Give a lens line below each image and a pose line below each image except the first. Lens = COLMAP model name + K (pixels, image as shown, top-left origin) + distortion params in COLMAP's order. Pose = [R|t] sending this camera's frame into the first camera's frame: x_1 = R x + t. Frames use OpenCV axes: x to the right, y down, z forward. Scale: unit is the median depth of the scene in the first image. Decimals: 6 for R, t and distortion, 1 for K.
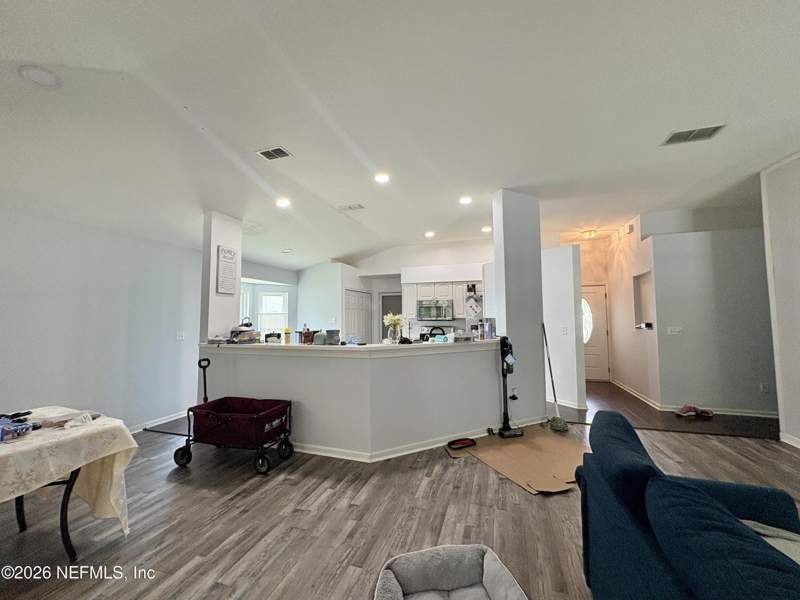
lens RADIAL K [[319.6, 0, 400.0], [0, 319.6, 299.0], [0, 0, 1]] dist [-0.000952, 0.000071]
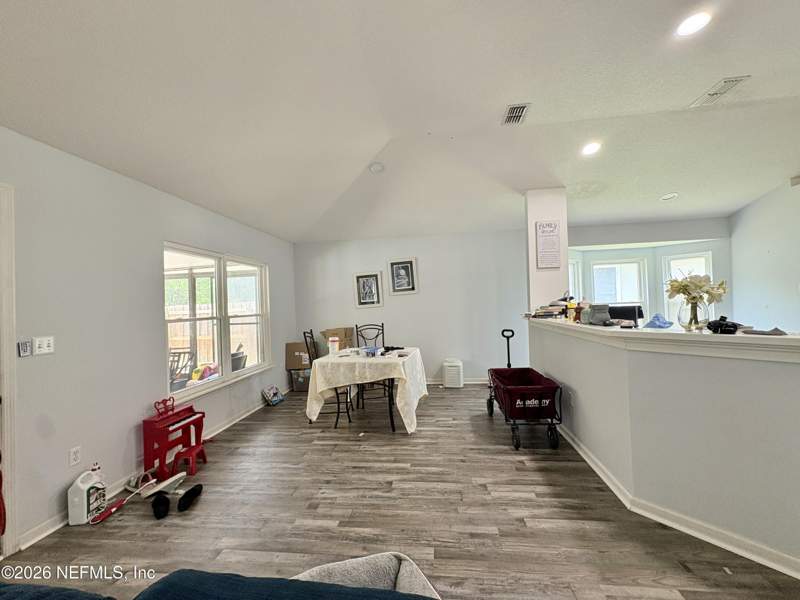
lens RADIAL K [[319.6, 0, 402.3], [0, 319.6, 300.3], [0, 0, 1]] dist [-0.000952, 0.000071]
pose [[0.187380, -0.008554, -0.982250, 0.506724], [0.091543, 0.995762, 0.008792, 0.047800], [0.978013, -0.091566, 0.187369, 0.517407]]
